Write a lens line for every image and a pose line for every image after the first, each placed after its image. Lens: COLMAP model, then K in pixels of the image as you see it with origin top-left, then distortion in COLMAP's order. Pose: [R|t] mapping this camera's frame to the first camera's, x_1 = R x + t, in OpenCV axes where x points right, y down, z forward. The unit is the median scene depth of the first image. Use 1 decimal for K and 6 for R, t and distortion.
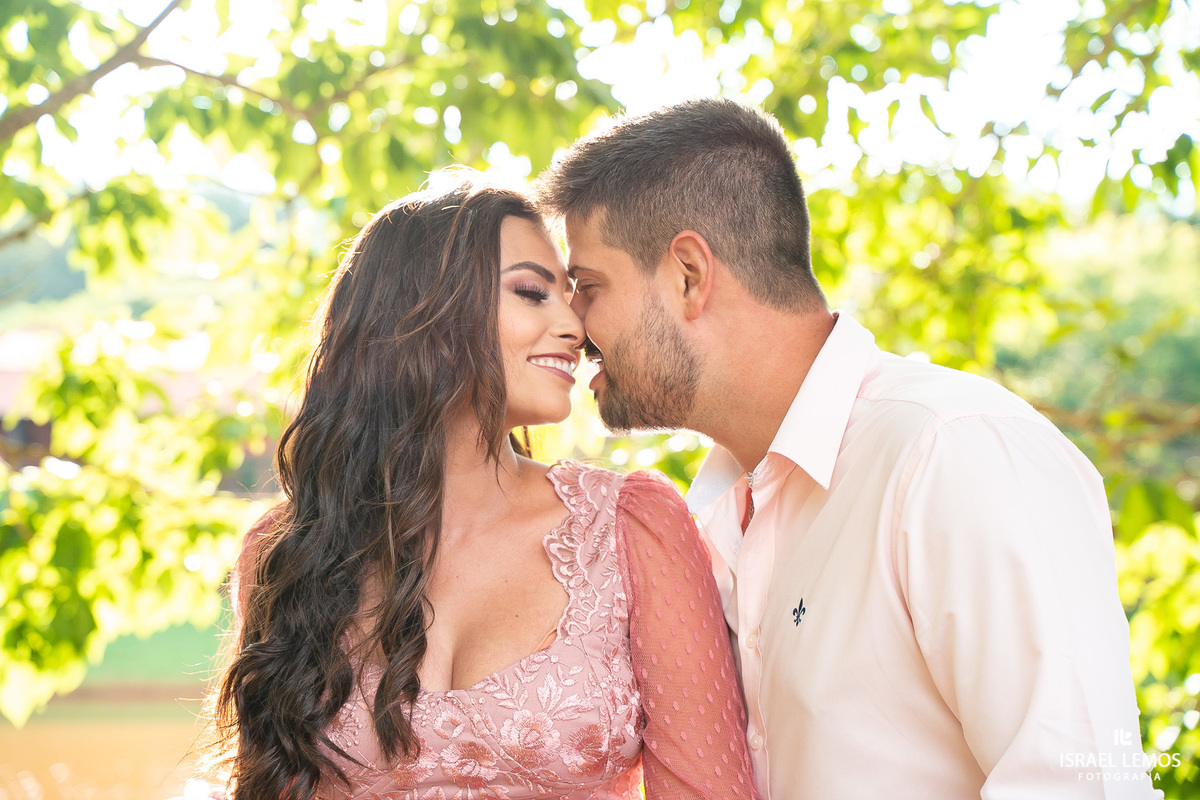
lens RADIAL K [[2603.5, 0, 606.1], [0, 2603.5, 406.6], [0, 0, 1]] dist [0.580572, 0.000000]
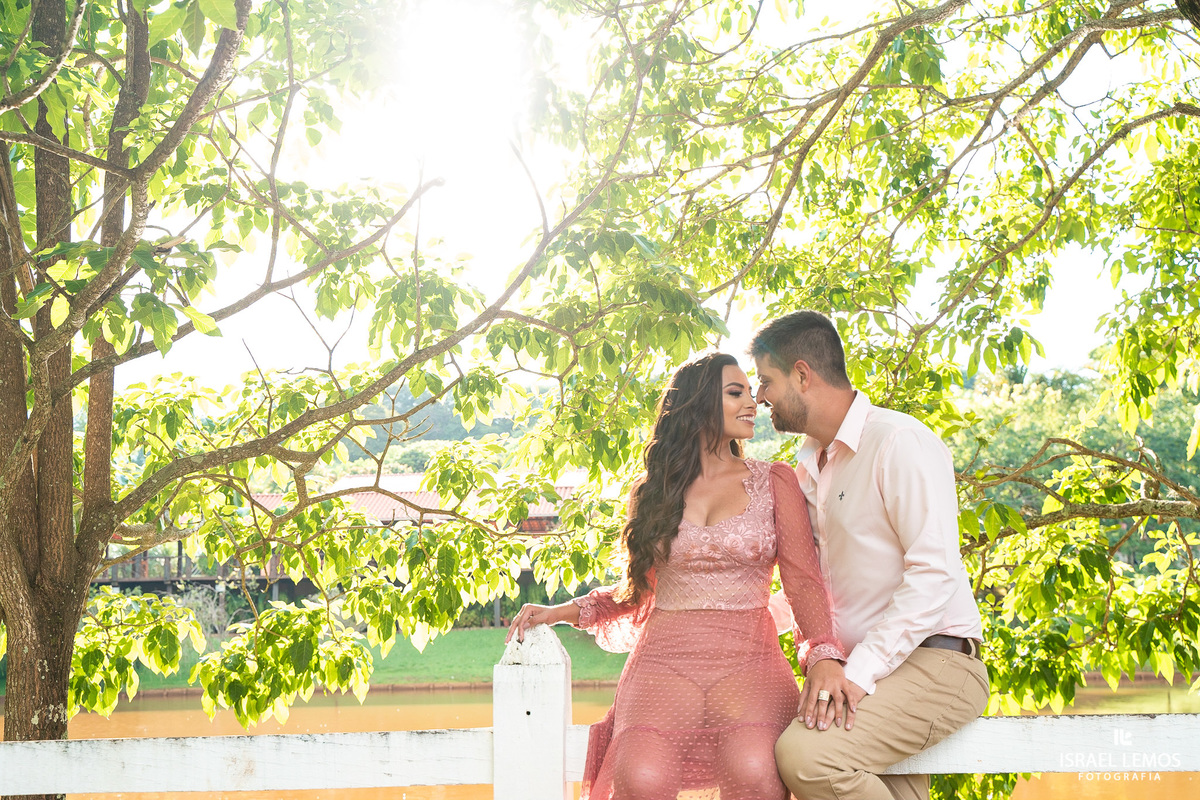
lens RADIAL K [[1578.8, 0, 591.1], [0, 1578.8, 400.9], [0, 0, 1]] dist [0.016186, 0.000000]
pose [[0.997463, -0.034203, -0.062426, -0.022941], [0.029945, 0.997242, -0.067916, 0.021118], [0.064576, 0.065875, 0.995736, -0.181695]]
